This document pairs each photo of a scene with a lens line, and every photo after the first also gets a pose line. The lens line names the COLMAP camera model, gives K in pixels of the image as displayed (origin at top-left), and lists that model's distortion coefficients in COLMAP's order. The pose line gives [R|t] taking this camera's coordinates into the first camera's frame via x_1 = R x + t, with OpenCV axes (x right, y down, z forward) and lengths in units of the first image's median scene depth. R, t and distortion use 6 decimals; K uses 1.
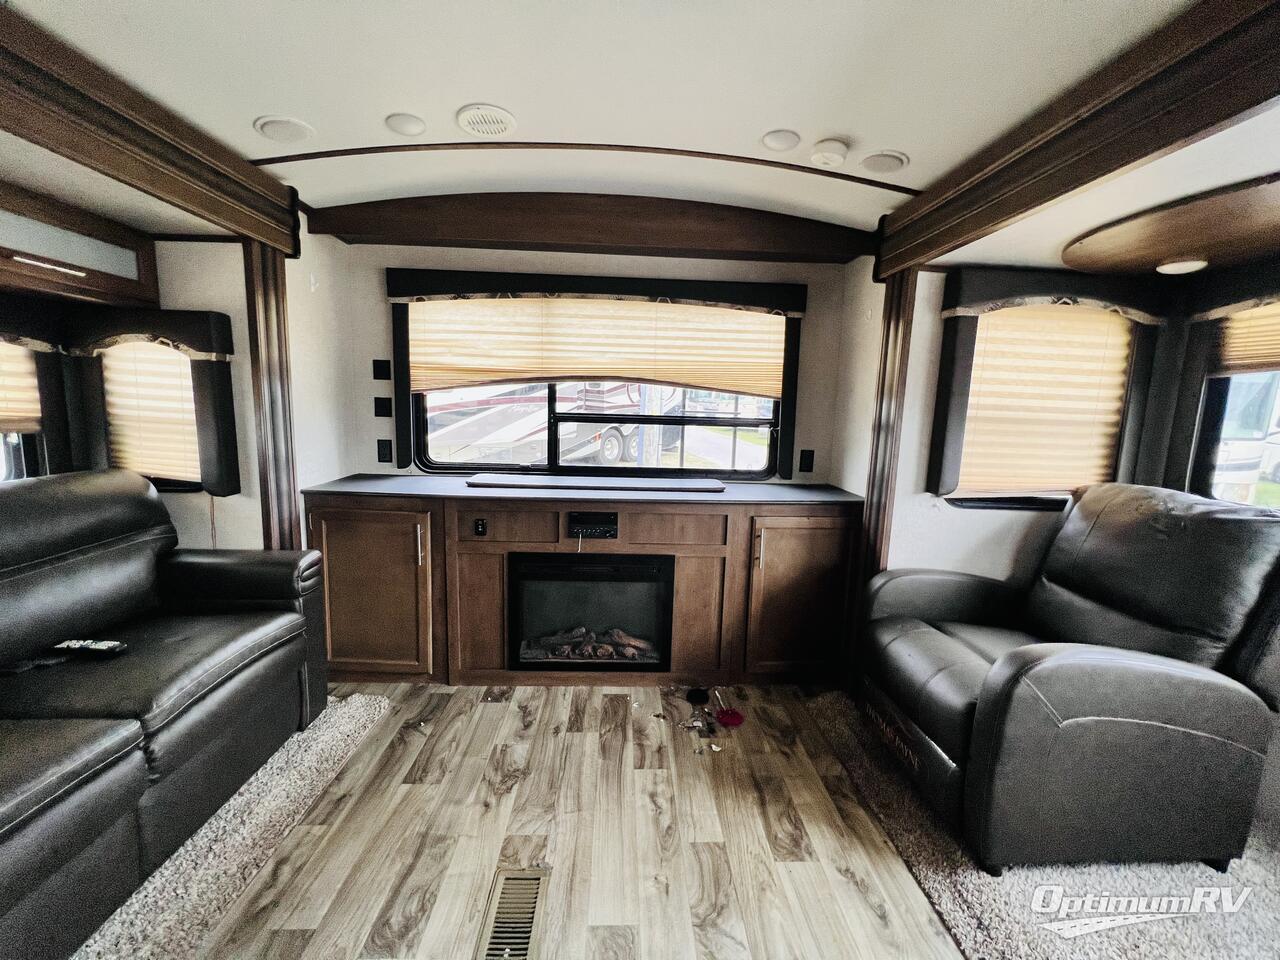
lens RADIAL K [[510.8, 0, 636.2], [0, 510.8, 474.2], [0, 0, 1]] dist [-0.003179, 0.000619]
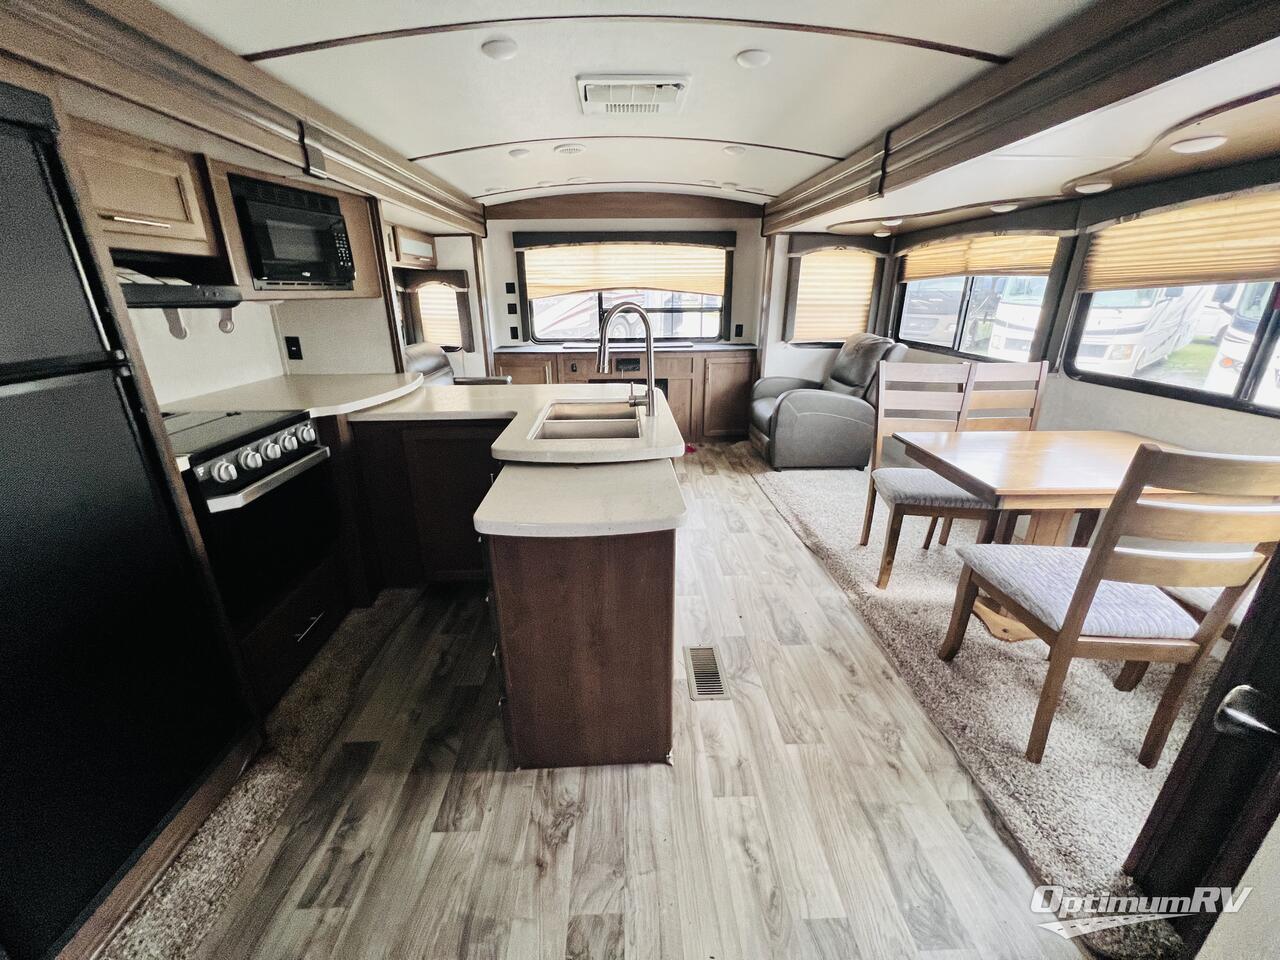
lens RADIAL K [[510.8, 0, 644.0], [0, 510.8, 476.4], [0, 0, 1]] dist [-0.003179, 0.000619]
pose [[0.999342, -0.036200, -0.002444, -0.035762], [0.035891, 0.976463, 0.212676, 0.116189], [-0.005313, -0.212623, 0.977120, -1.269510]]
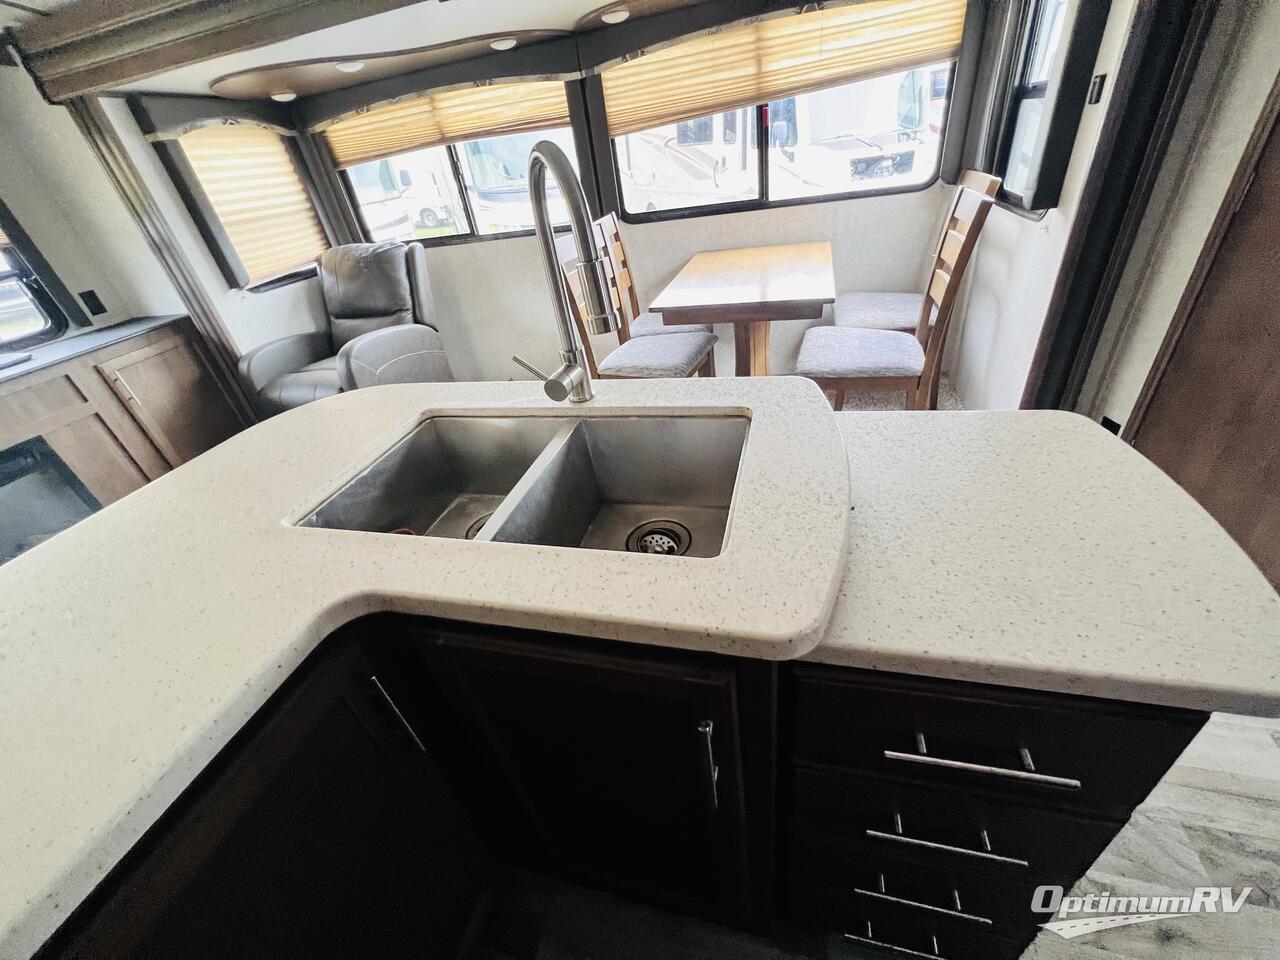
lens RADIAL K [[510.8, 0, 640.3], [0, 510.8, 472.7], [0, 0, 1]] dist [-0.003179, 0.000619]
pose [[0.286403, -0.576456, 0.765292, -0.438253], [0.267998, 0.815068, 0.513654, 0.028568], [-0.919864, 0.057984, 0.387927, -0.495188]]
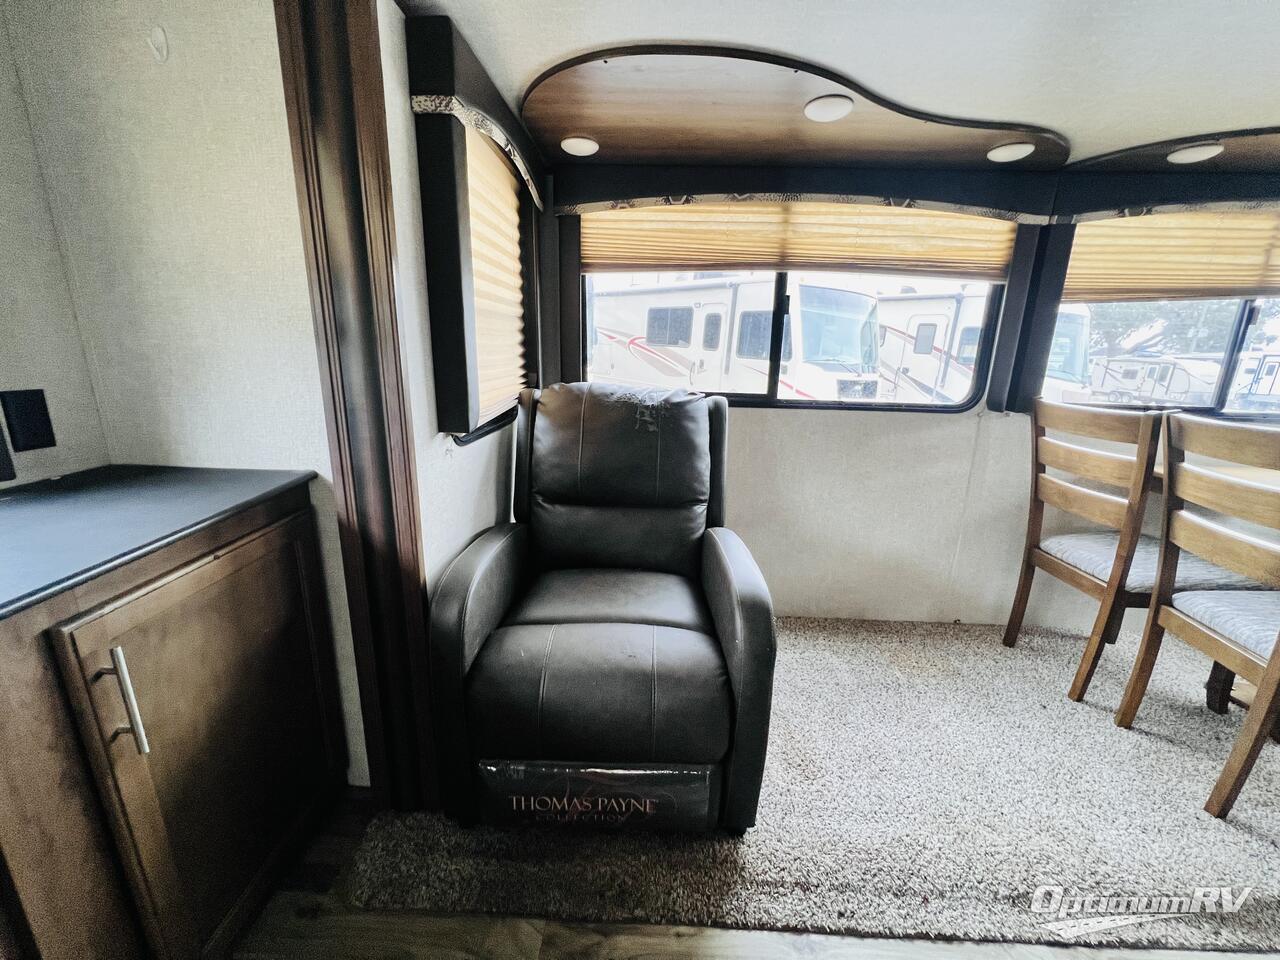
lens RADIAL K [[510.8, 0, 642.8], [0, 510.8, 475.7], [0, 0, 1]] dist [-0.003179, 0.000619]
pose [[0.080519, -0.277950, 0.957215, -0.003813], [0.109884, 0.956955, 0.268632, -0.052284], [-0.990678, 0.083552, 0.107596, 0.710591]]
